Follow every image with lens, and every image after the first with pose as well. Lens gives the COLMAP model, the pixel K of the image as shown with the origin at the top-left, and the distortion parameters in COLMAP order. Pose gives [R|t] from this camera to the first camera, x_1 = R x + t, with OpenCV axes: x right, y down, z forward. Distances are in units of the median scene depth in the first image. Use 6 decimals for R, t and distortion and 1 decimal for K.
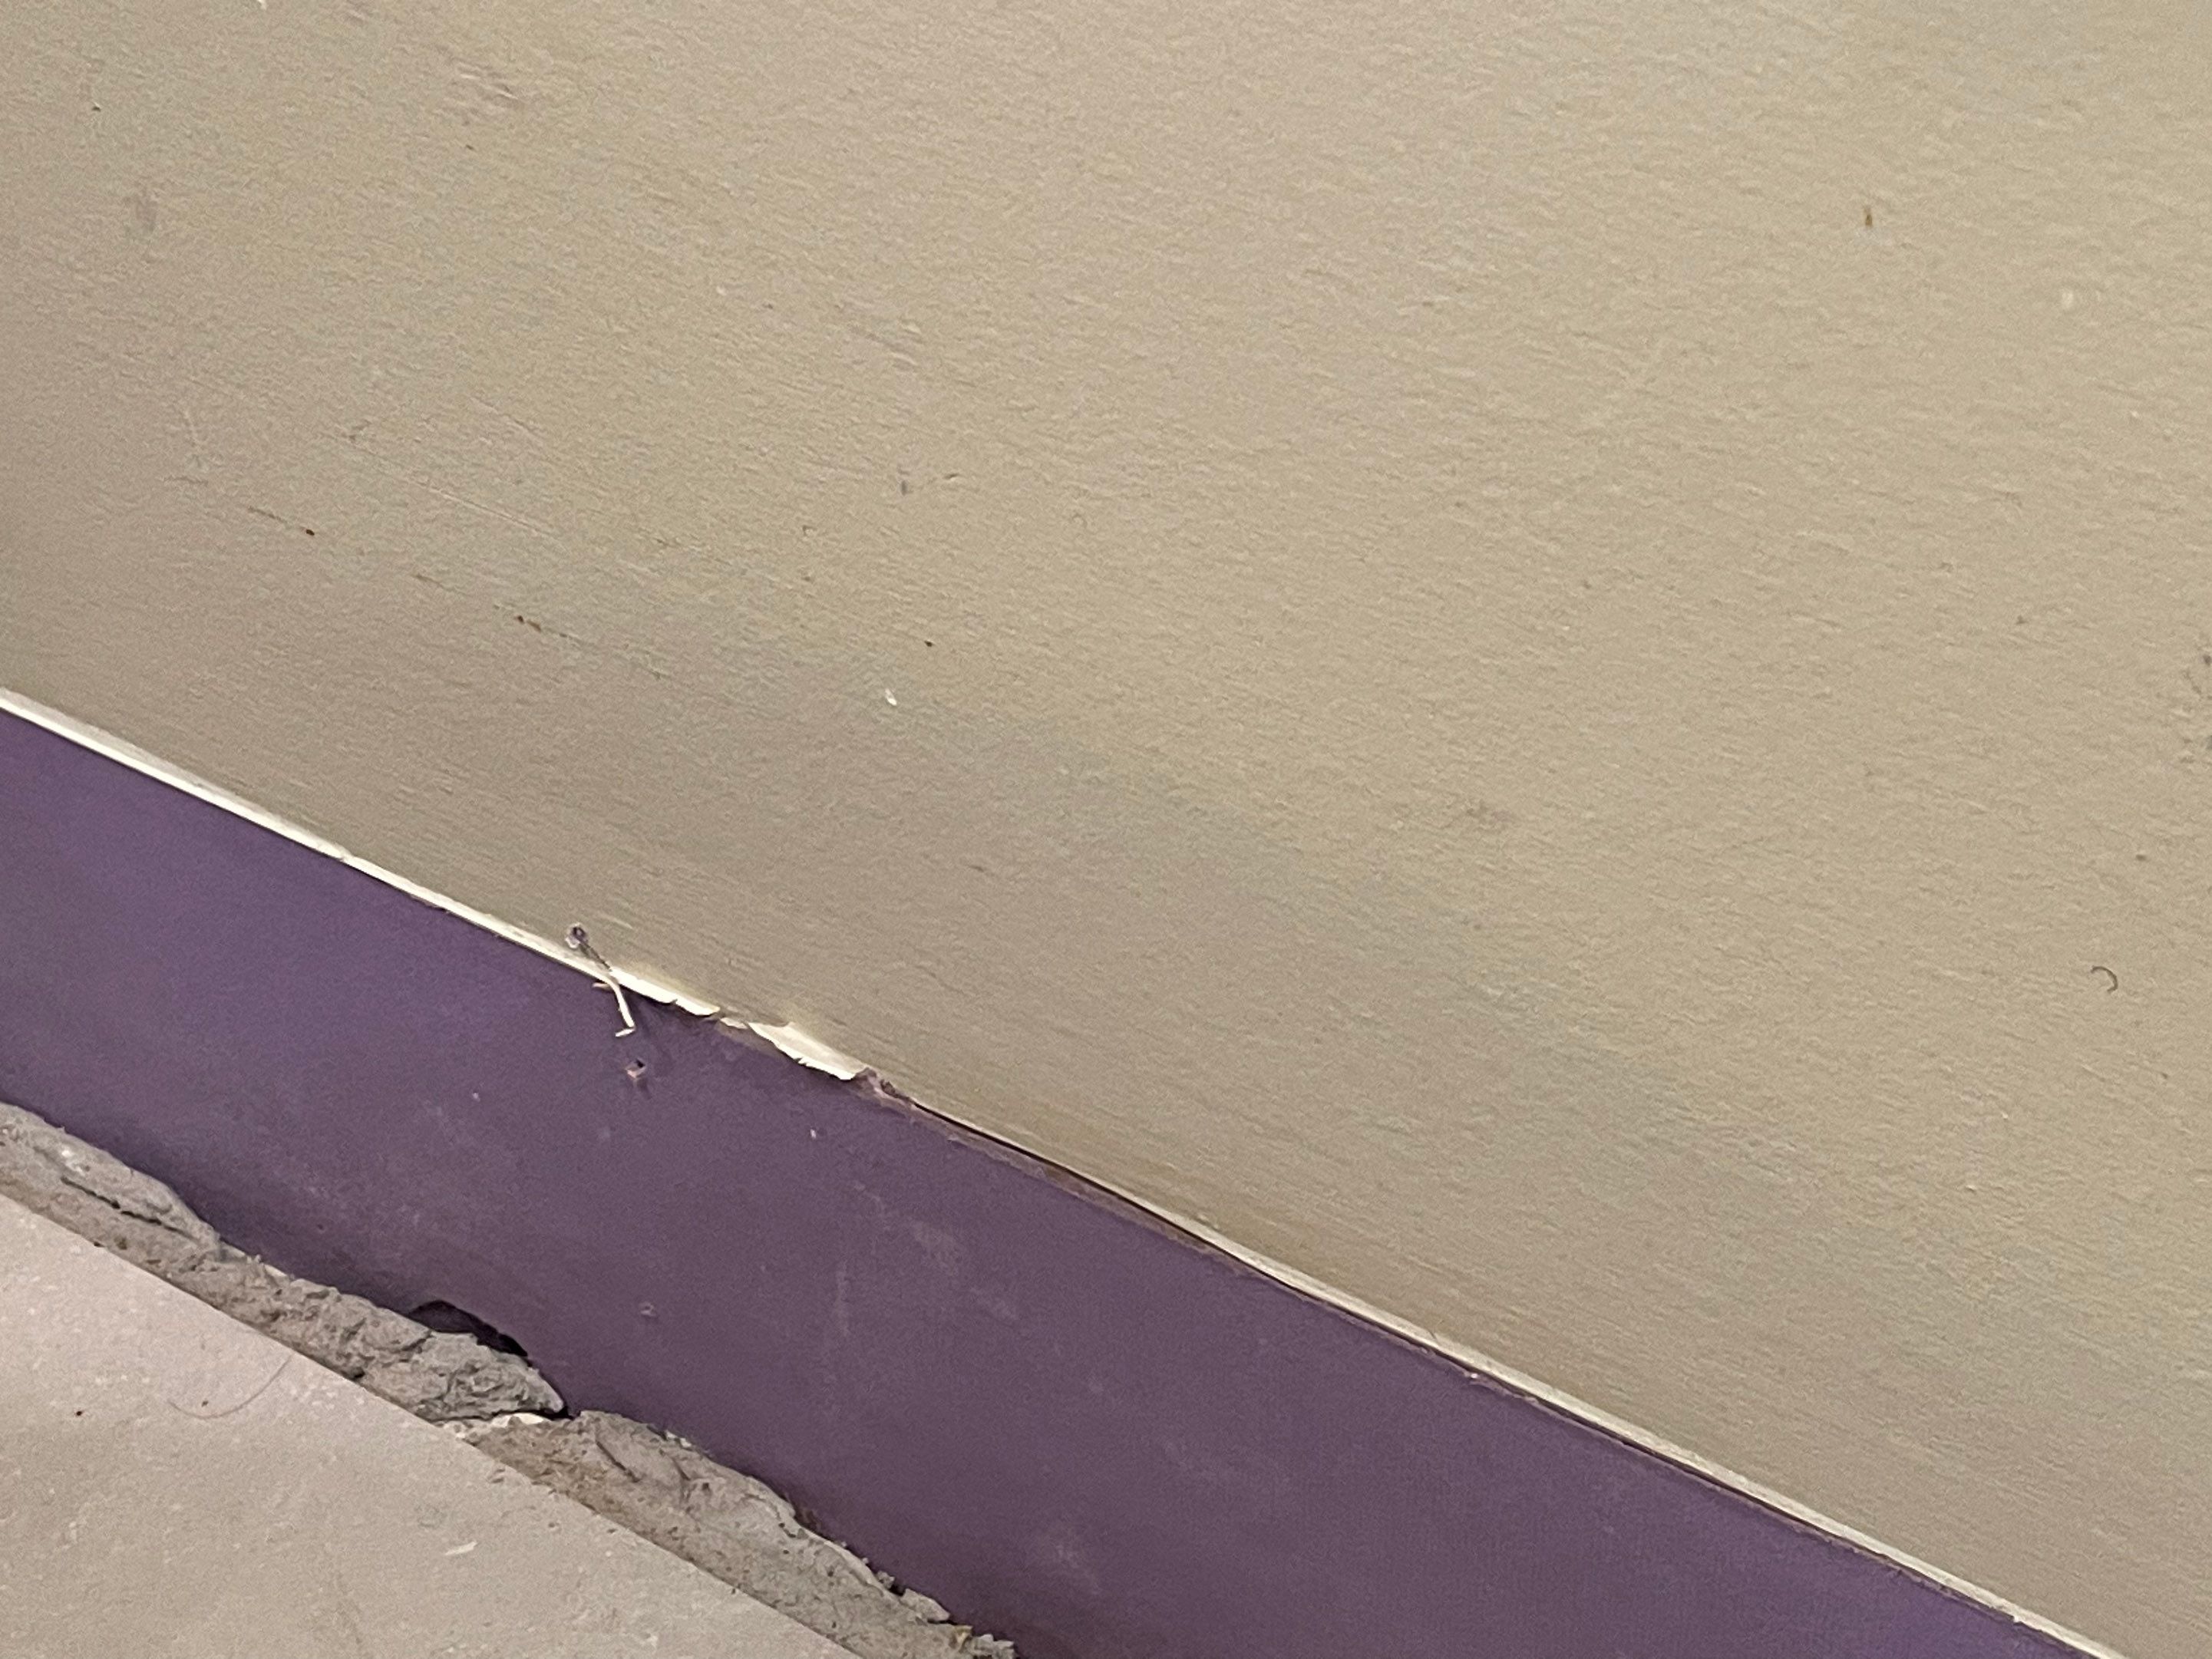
lens RADIAL K [[4296.1, 0, 1060.5], [0, 4296.1, 755.1], [0, 0, 1]] dist [0.118039, -0.113523]
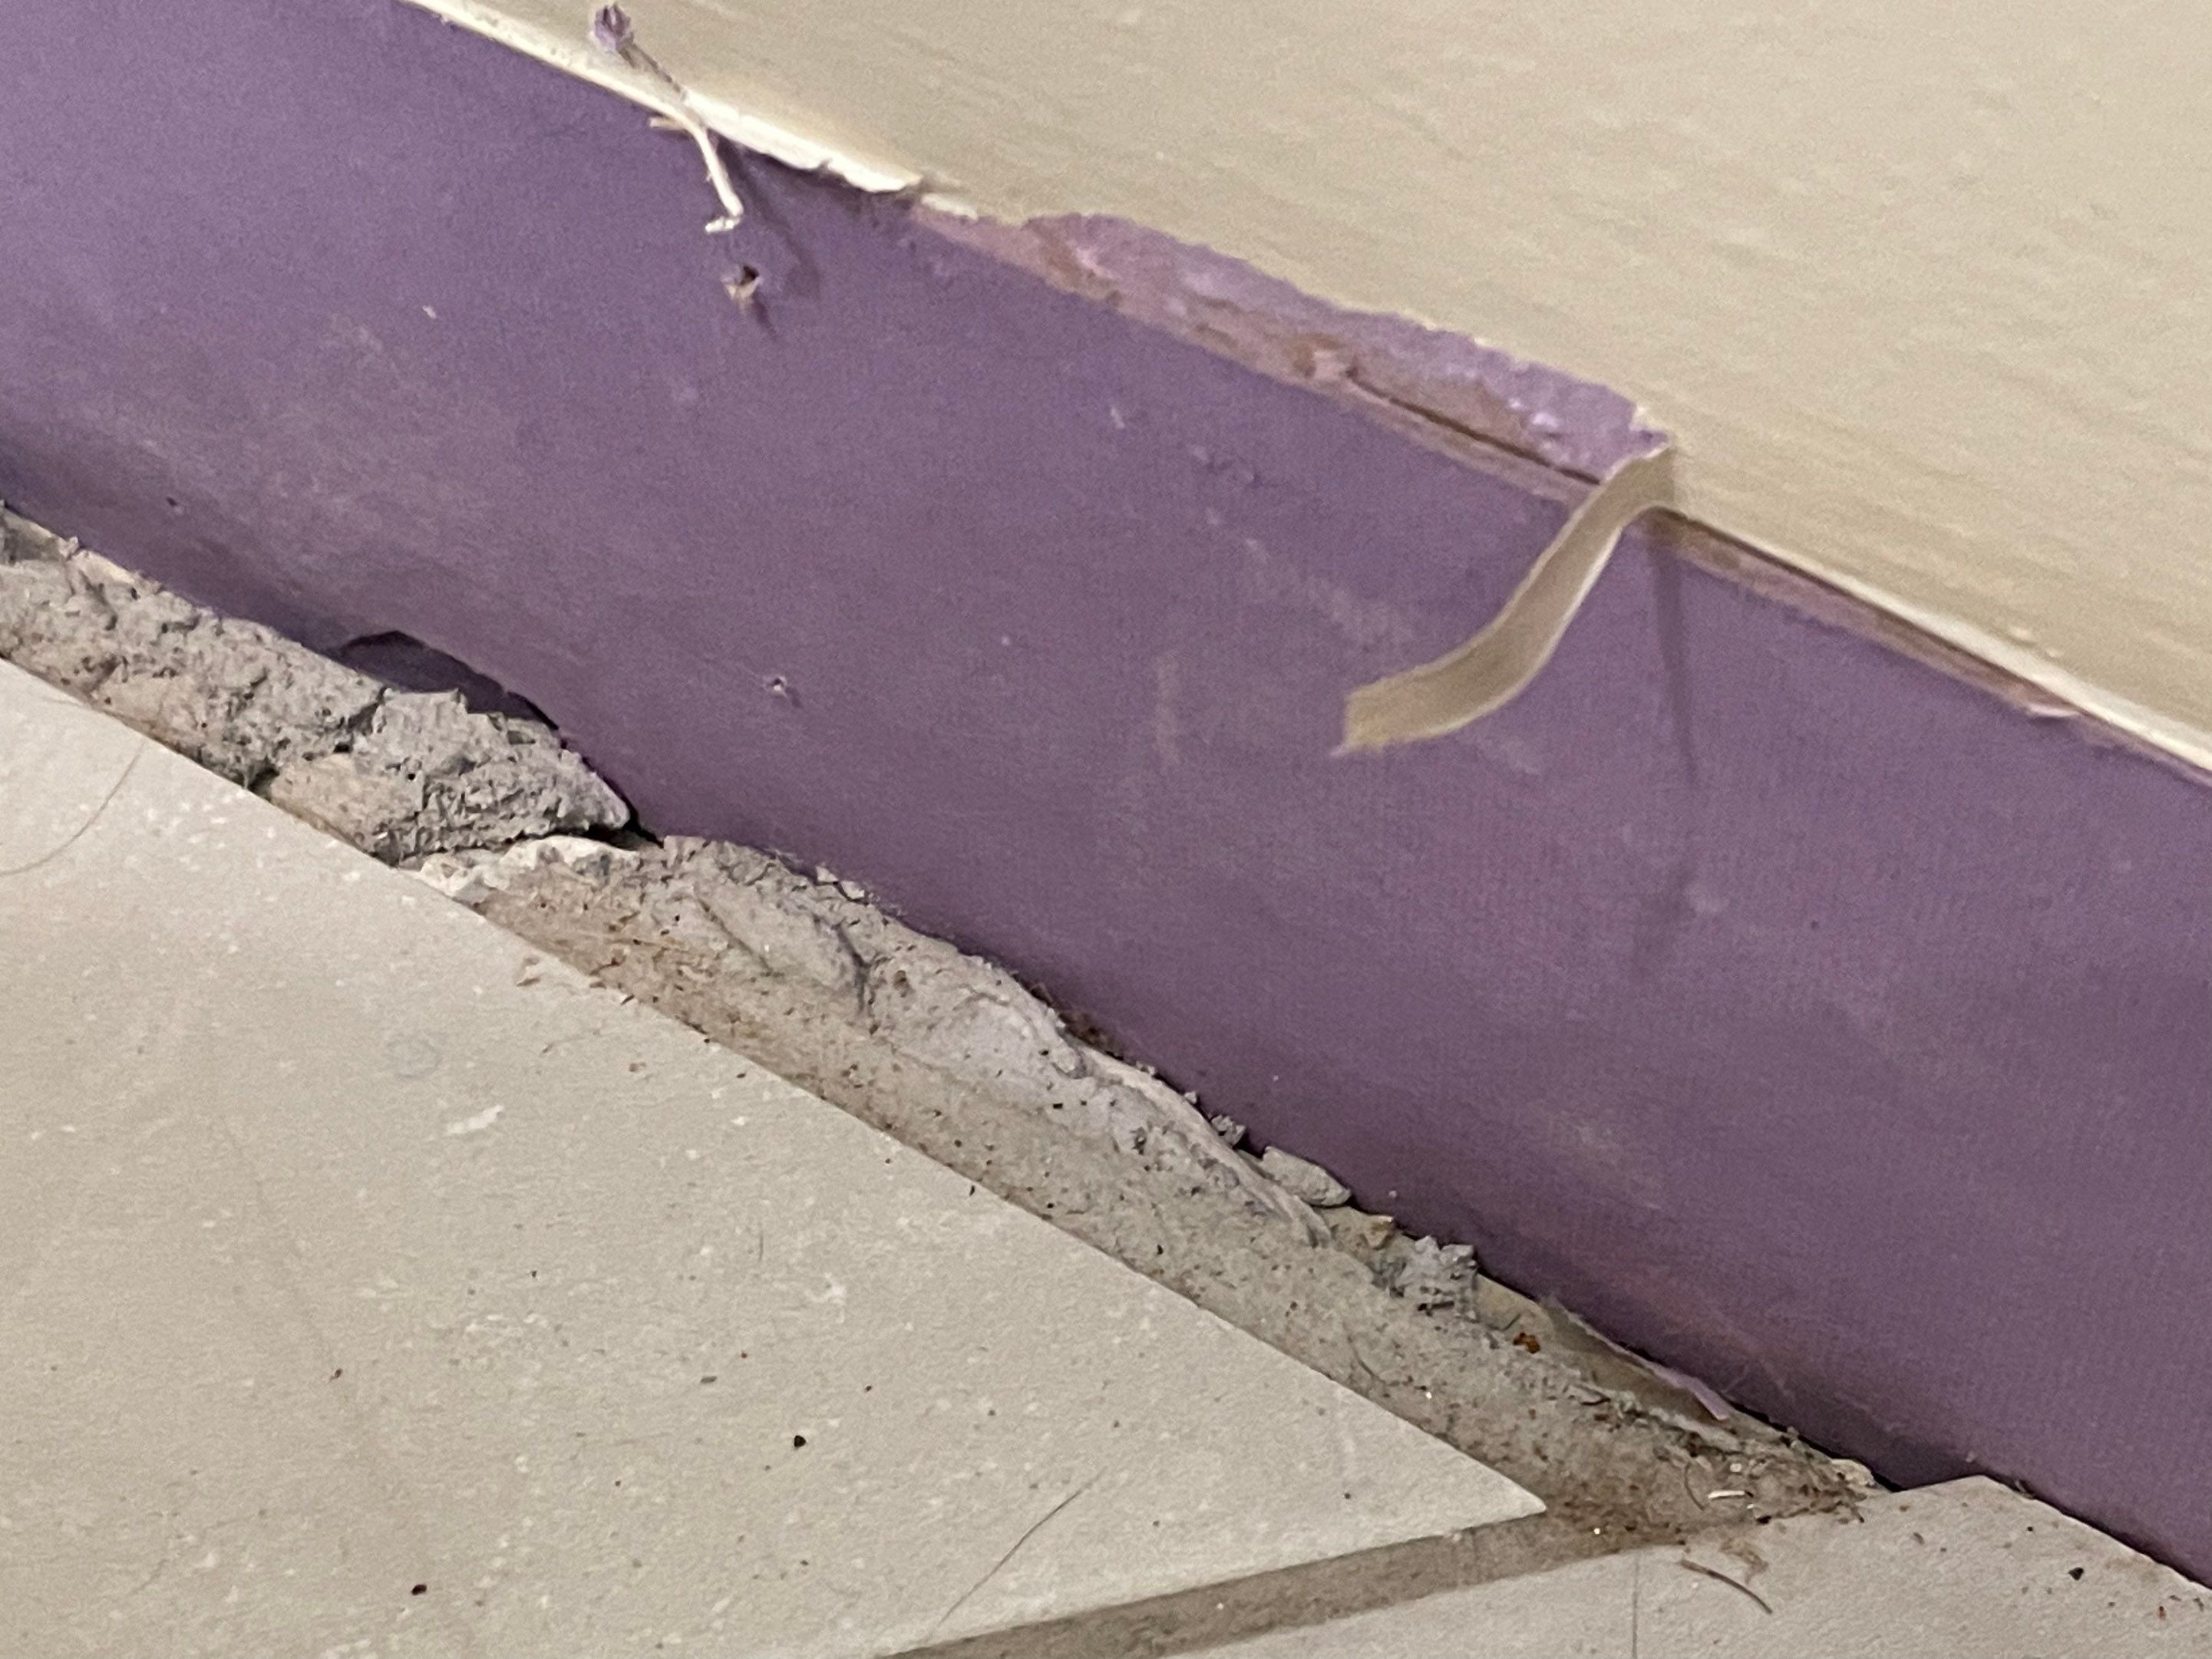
lens RADIAL K [[4244.2, 0, 1105.3], [0, 4244.2, 866.8], [0, 0, 1]] dist [0.101891, -0.044299]
pose [[0.998906, -0.043932, 0.016017, -0.063504], [0.037188, 0.954015, 0.297444, -0.008145], [-0.028347, -0.296523, 0.954605, 0.473374]]
